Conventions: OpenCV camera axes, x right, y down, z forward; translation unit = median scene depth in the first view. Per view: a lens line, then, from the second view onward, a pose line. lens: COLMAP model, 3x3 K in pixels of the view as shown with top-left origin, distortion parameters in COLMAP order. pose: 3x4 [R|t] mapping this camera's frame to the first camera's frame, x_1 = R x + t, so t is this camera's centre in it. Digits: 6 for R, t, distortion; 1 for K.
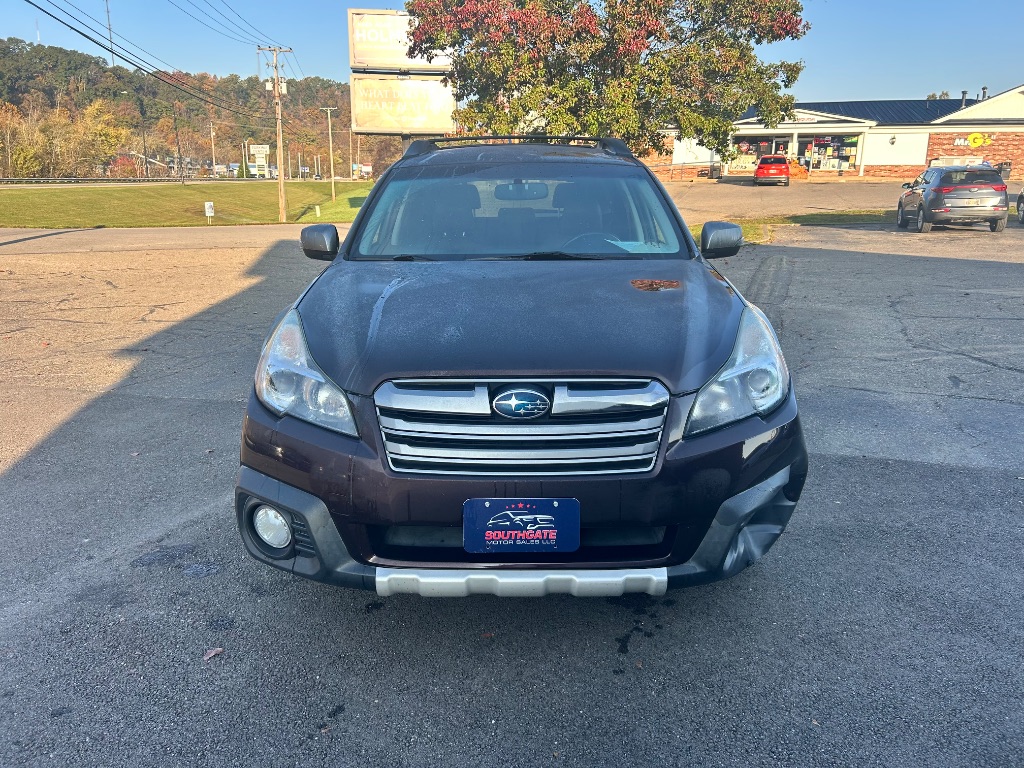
lens RADIAL K [[784.8, 0, 500.2], [0, 784.8, 363.5], [0, 0, 1]] dist [0.013506, -0.000742]
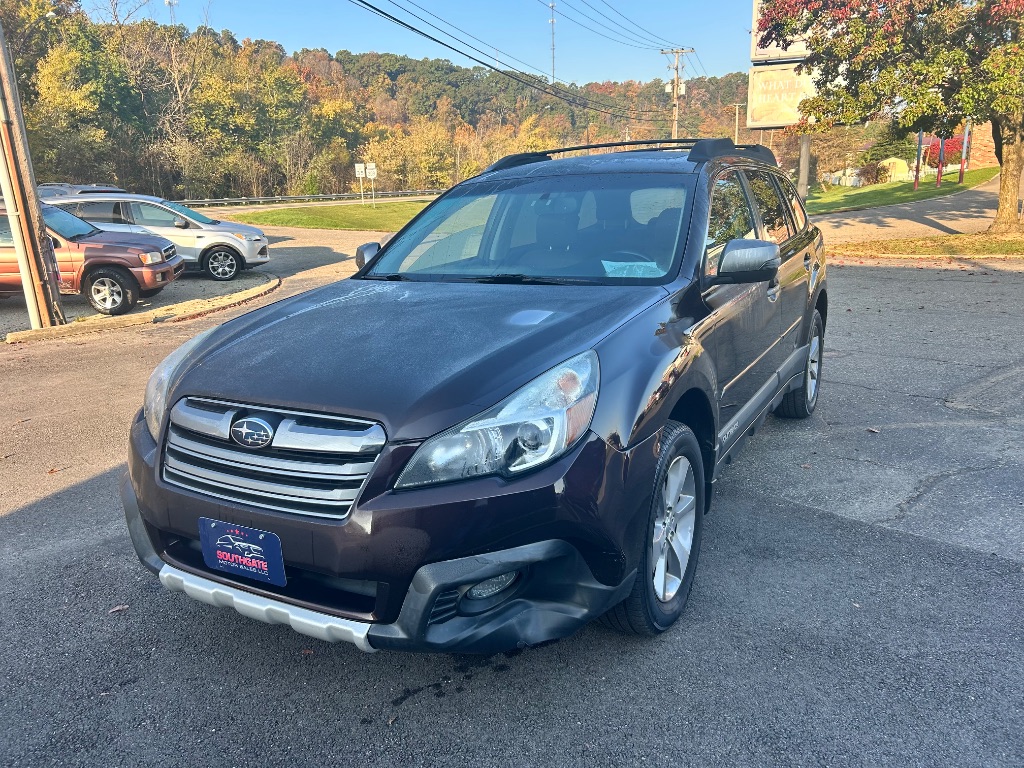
lens RADIAL K [[768.6, 0, 507.5], [0, 768.6, 384.8], [0, 0, 1]] dist [0.034951, -0.039577]
pose [[0.878622, 0.085836, -0.469741, 0.109963], [-0.070827, 0.996256, 0.049568, -0.011690], [0.472237, -0.010281, 0.881412, 0.039472]]
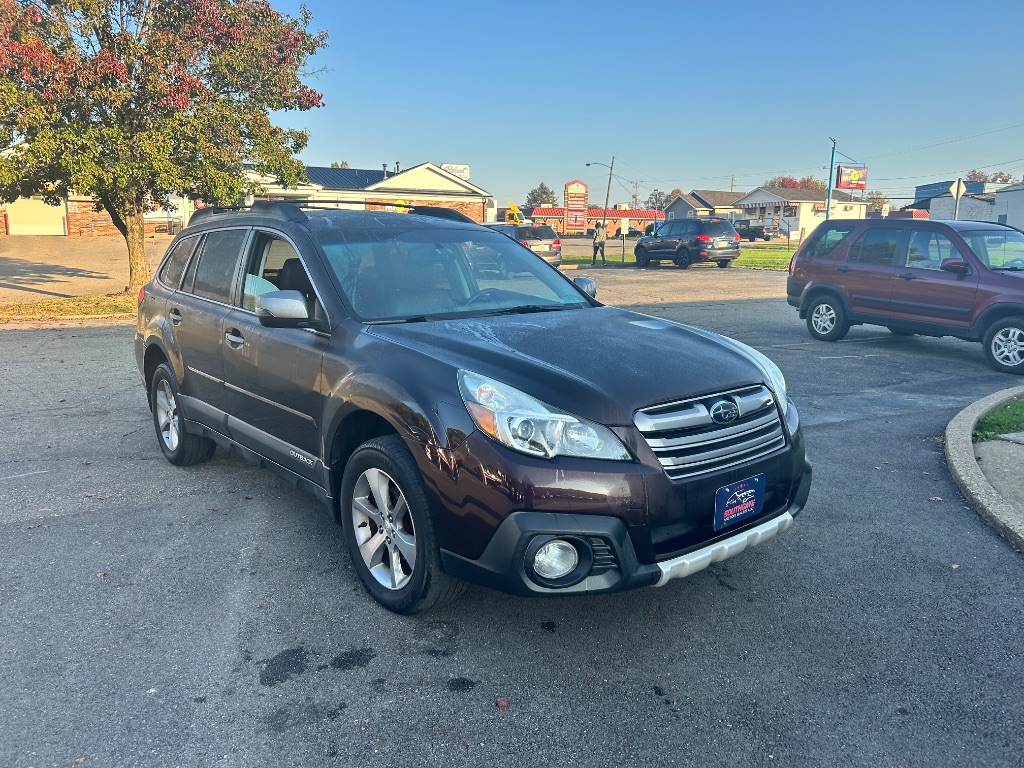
lens RADIAL K [[768.6, 0, 507.5], [0, 768.6, 384.8], [0, 0, 1]] dist [0.034951, -0.039577]
pose [[0.763714, -0.117040, 0.634856, -0.152765], [0.141736, 0.989832, 0.011979, -0.008743], [-0.629803, 0.080834, 0.772538, 0.030420]]
